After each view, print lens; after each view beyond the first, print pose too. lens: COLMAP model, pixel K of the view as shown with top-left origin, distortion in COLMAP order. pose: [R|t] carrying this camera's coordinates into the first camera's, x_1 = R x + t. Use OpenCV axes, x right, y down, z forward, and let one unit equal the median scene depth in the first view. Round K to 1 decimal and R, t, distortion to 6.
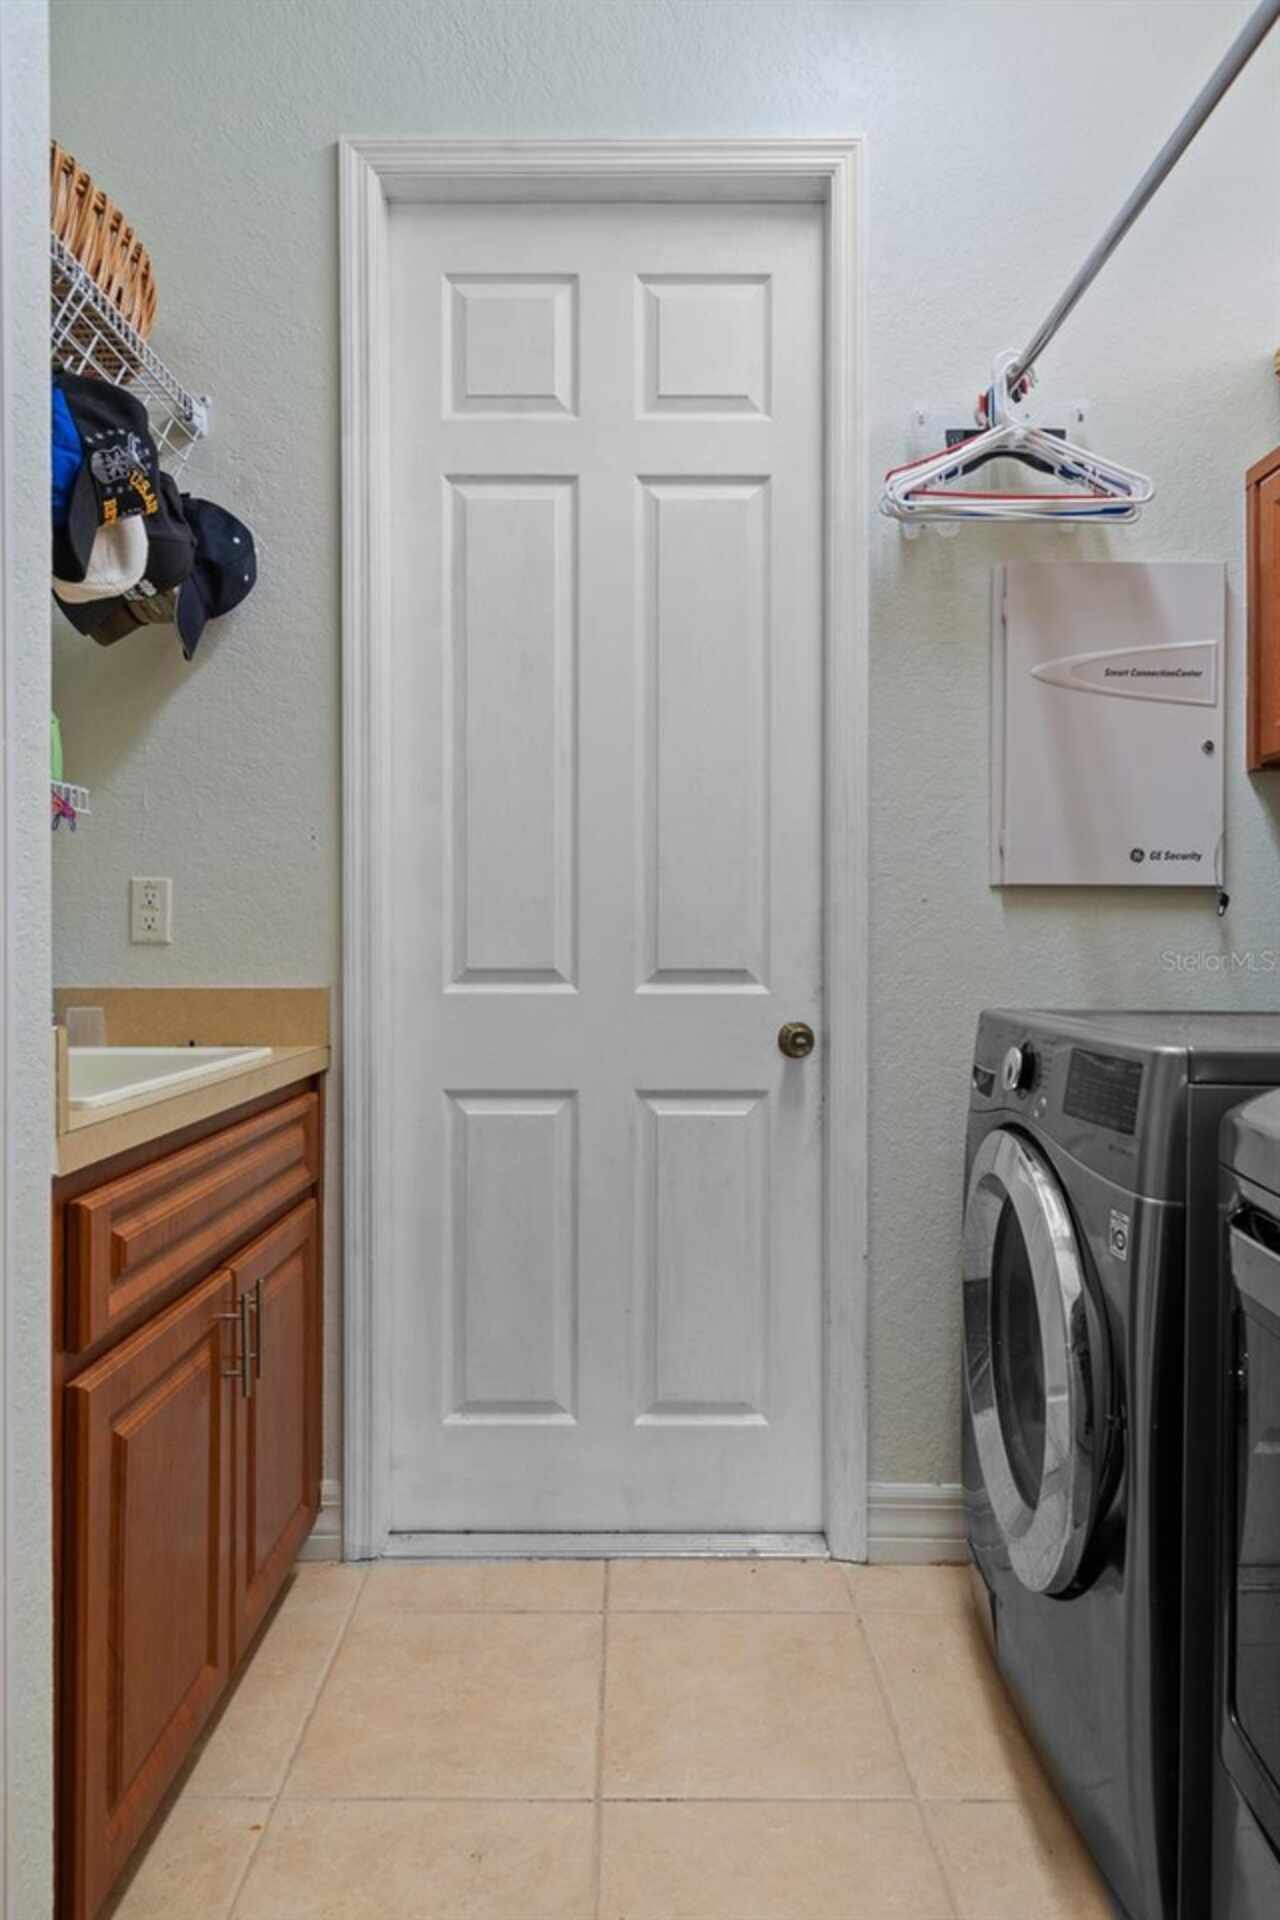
lens RADIAL K [[1169.9, 0, 641.5], [0, 1169.9, 950.1], [0, 0, 1]] dist [-0.000059, 0.000860]
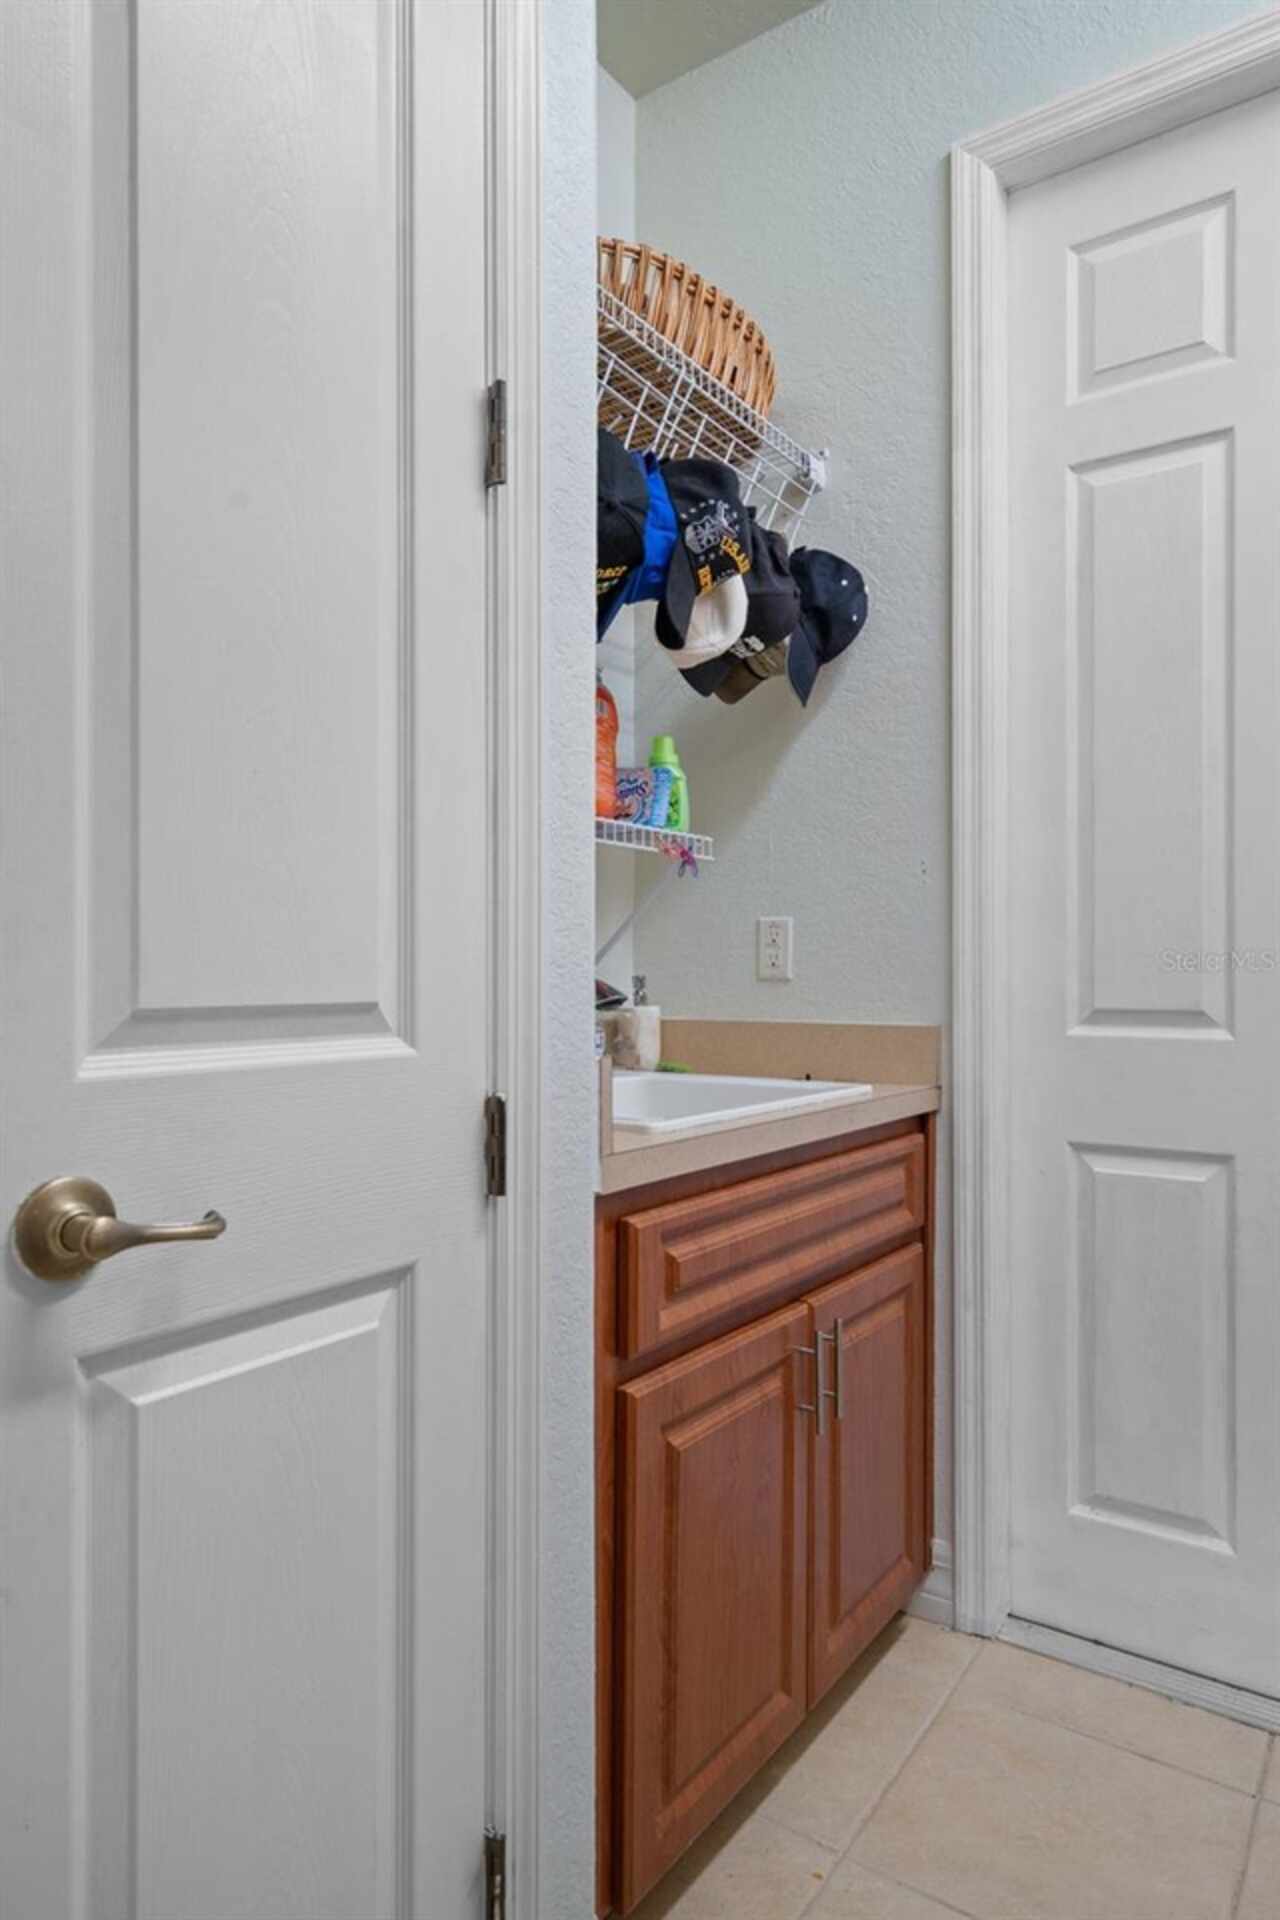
lens RADIAL K [[1160.9, 0, 638.7], [0, 1160.9, 970.4], [0, 0, 1]] dist [0.005304, -0.001621]
pose [[0.814379, -0.002262, -0.580328, 0.092980], [-0.005312, 0.999921, -0.011351, -0.001674], [0.580308, 0.012326, 0.814303, 0.080654]]
